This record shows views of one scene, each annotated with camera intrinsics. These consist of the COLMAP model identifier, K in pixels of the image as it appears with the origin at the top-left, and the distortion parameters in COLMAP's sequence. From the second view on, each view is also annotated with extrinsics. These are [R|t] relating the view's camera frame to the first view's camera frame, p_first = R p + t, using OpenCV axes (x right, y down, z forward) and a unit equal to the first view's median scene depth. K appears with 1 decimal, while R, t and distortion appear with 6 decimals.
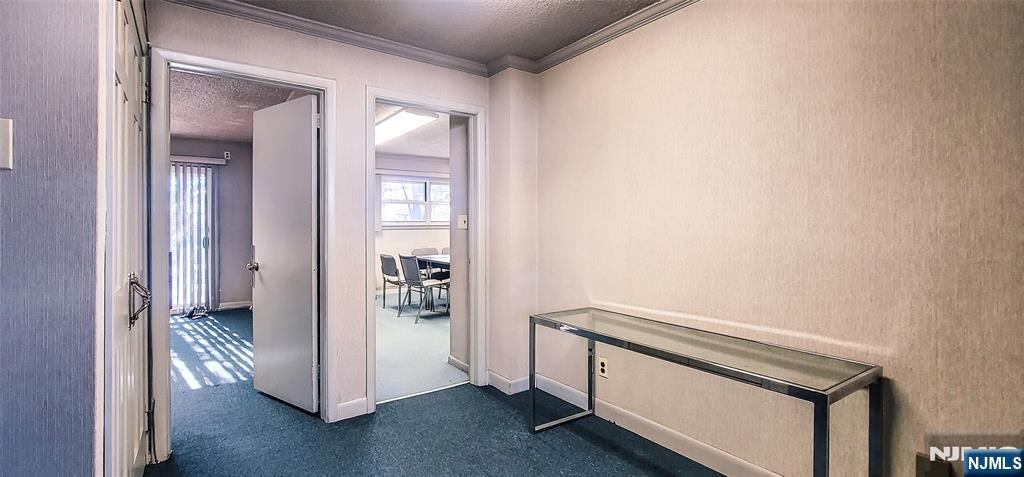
lens RADIAL K [[442.8, 0, 511.9], [0, 442.8, 215.4], [0, 0, 1]] dist [-0.001043, -0.000105]
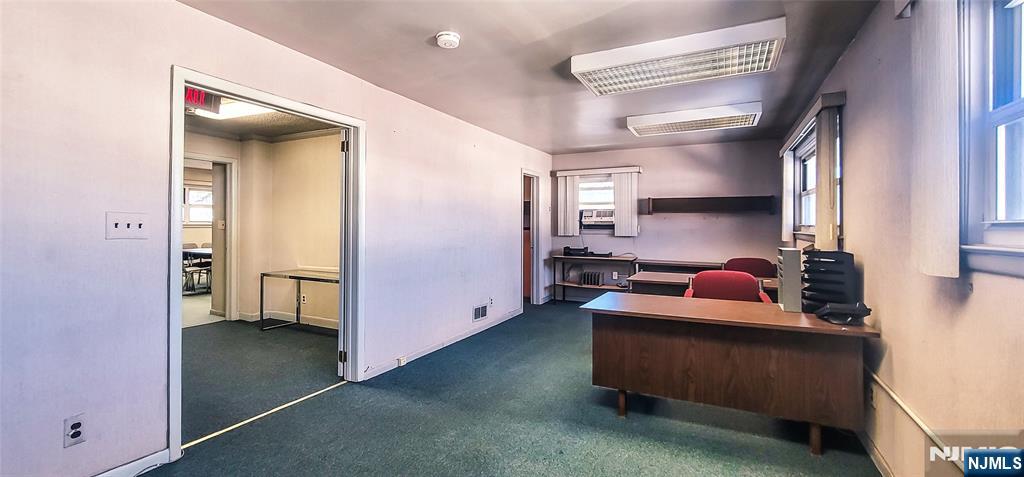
lens RADIAL K [[442.8, 0, 511.9], [0, 442.8, 215.4], [0, 0, 1]] dist [-0.001043, -0.000105]
pose [[0.892517, 0.010146, 0.450900, 0.119164], [-0.014593, 0.999873, 0.006387, -0.051155], [-0.450778, -0.012280, 0.892552, -1.038362]]
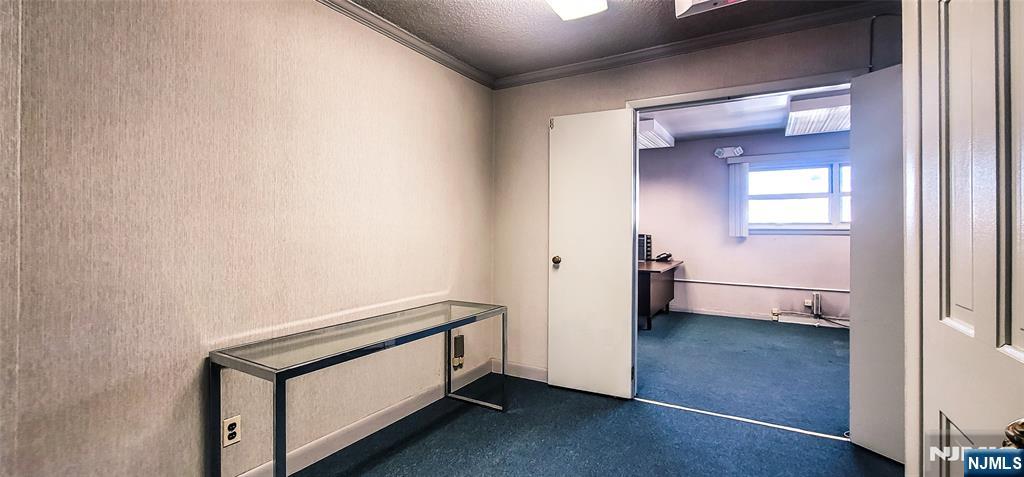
lens RADIAL K [[442.8, 0, 511.9], [0, 442.8, 215.4], [0, 0, 1]] dist [-0.001043, -0.000105]
pose [[-0.416449, 0.031291, 0.908620, -0.529932], [-0.027319, 0.998526, -0.046909, 0.026462], [-0.908748, -0.044358, -0.414981, 0.789055]]
